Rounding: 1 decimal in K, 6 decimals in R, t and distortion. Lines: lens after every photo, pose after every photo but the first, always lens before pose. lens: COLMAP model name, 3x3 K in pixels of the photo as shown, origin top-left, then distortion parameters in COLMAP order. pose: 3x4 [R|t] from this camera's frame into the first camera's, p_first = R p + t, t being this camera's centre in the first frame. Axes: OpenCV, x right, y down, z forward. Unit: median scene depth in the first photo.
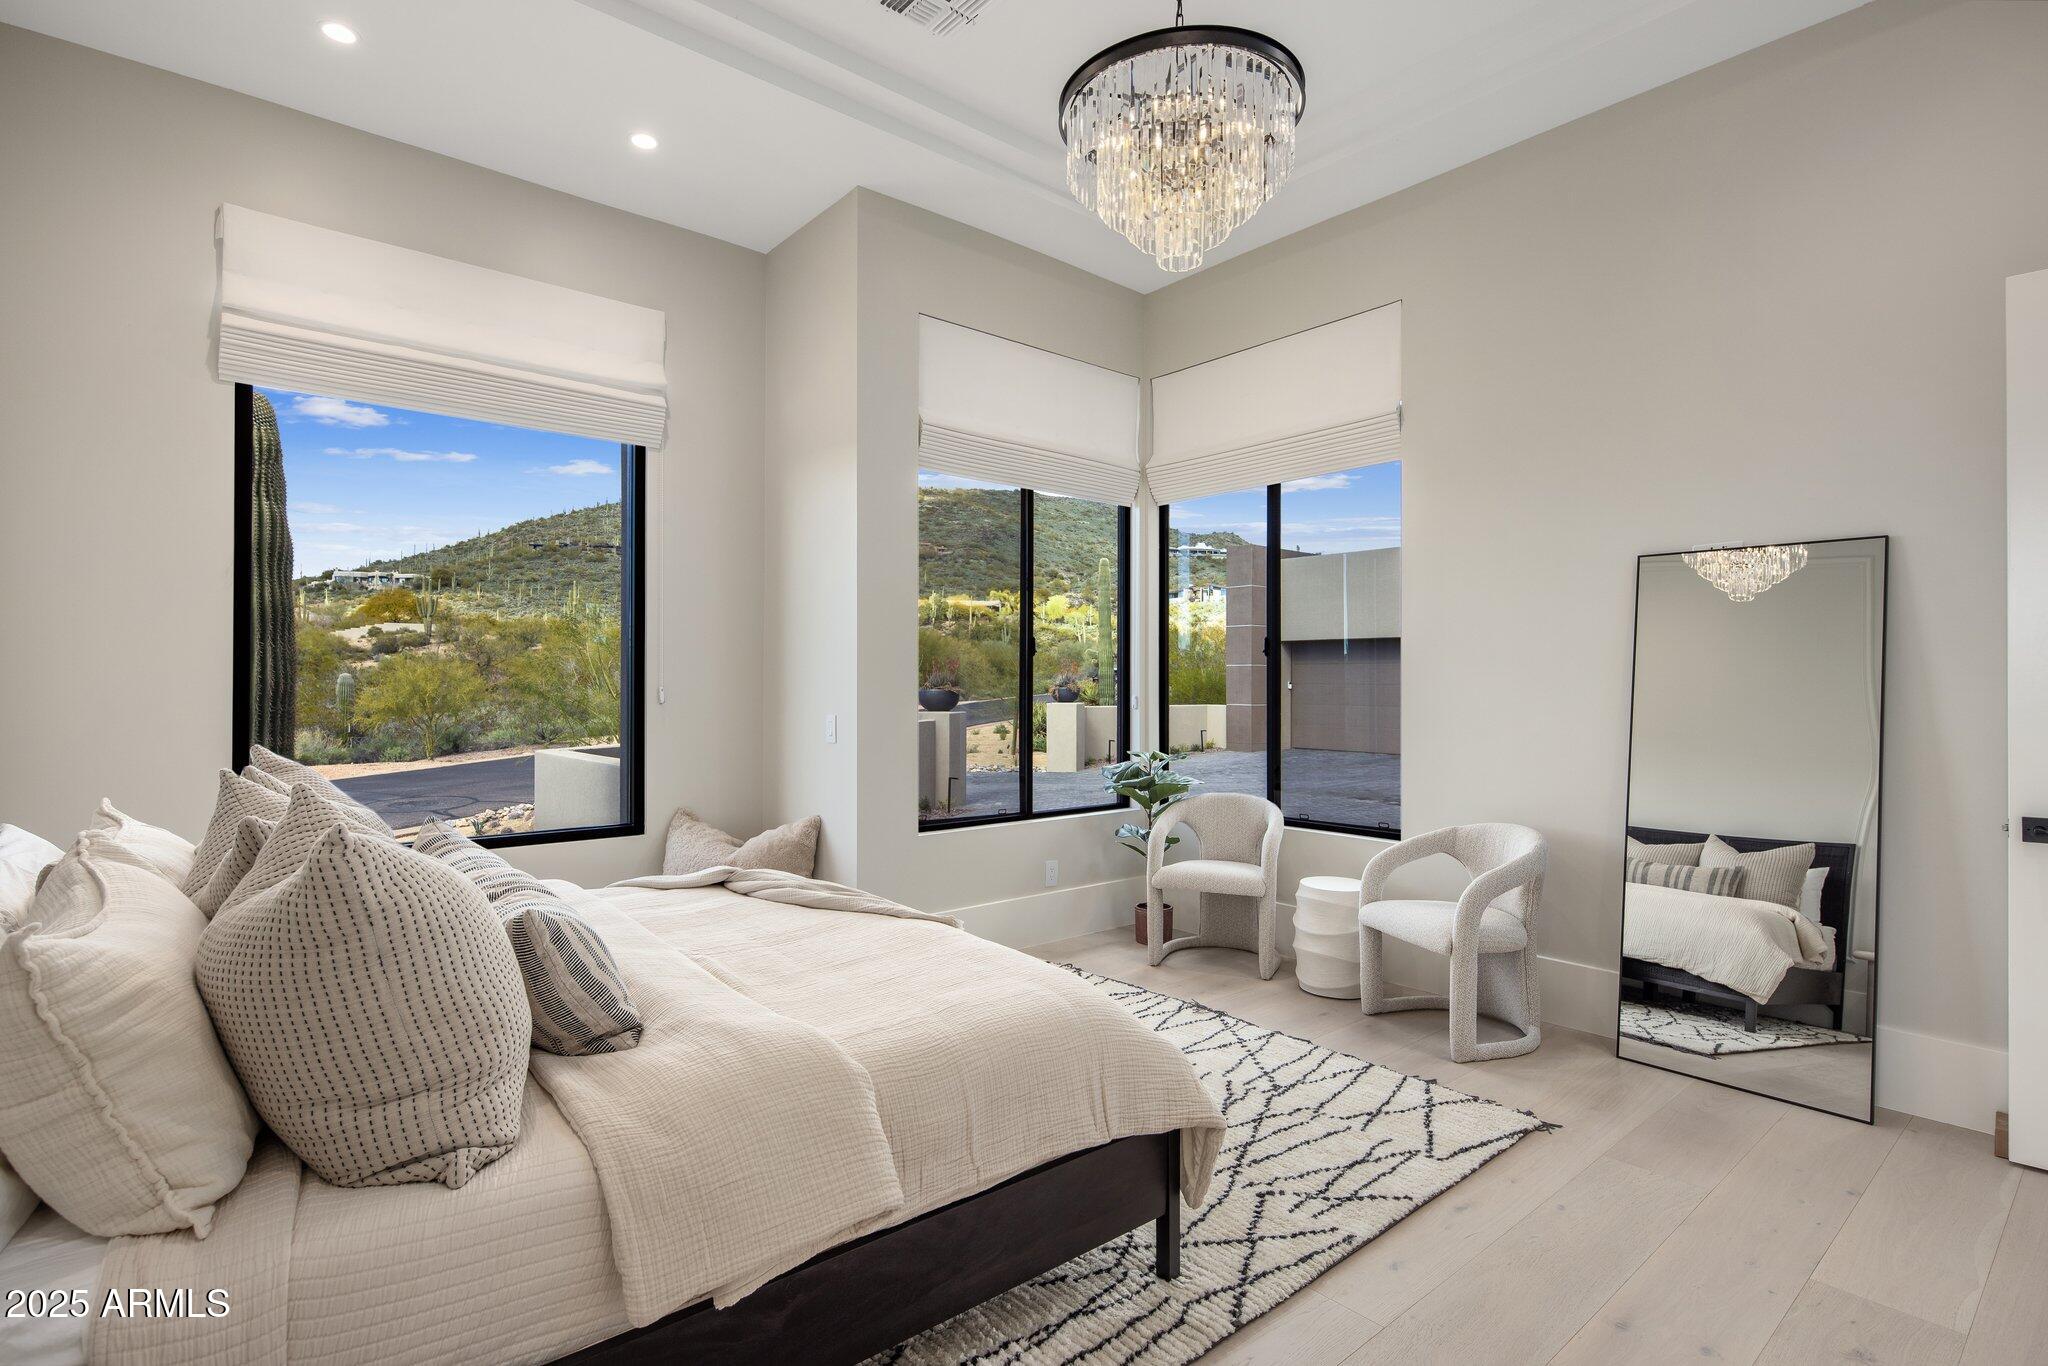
lens RADIAL K [[996.9, 0, 1024.0], [0, 996.9, 683.0], [0, 0, 1]] dist [0.020353, 0.000056]
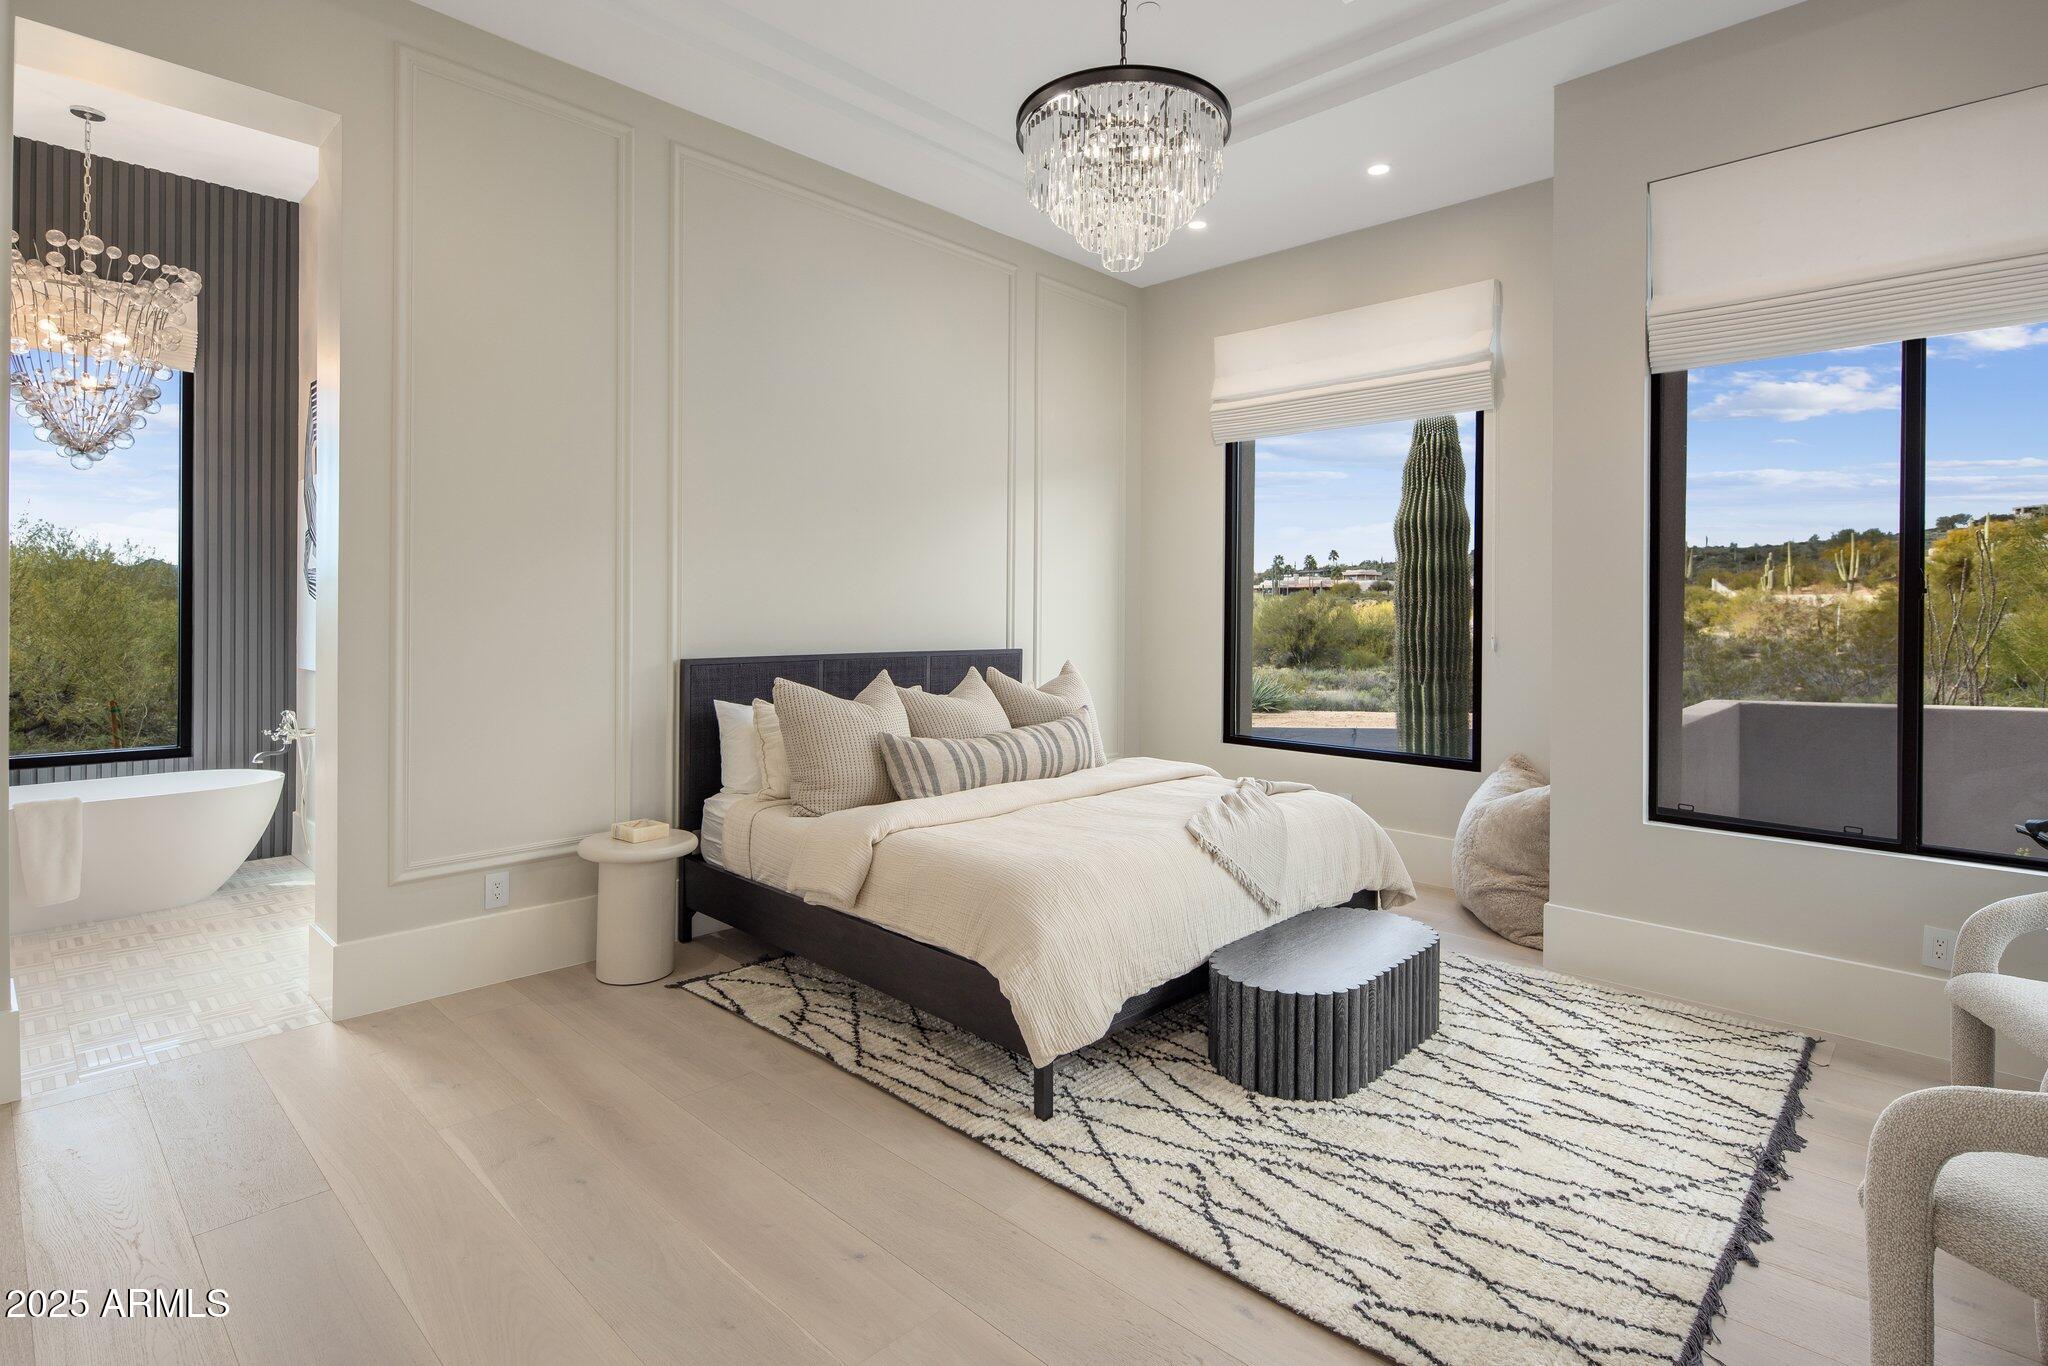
lens RADIAL K [[1015.4, 0, 1019.6], [0, 1015.4, 623.9], [0, 0, 1]] dist [0.001198, 0.000244]
pose [[0.091891, 0.008544, -0.995732, 1.071259], [-0.008957, 0.999930, 0.007754, -0.018084], [0.995729, 0.008206, 0.091961, 0.663547]]
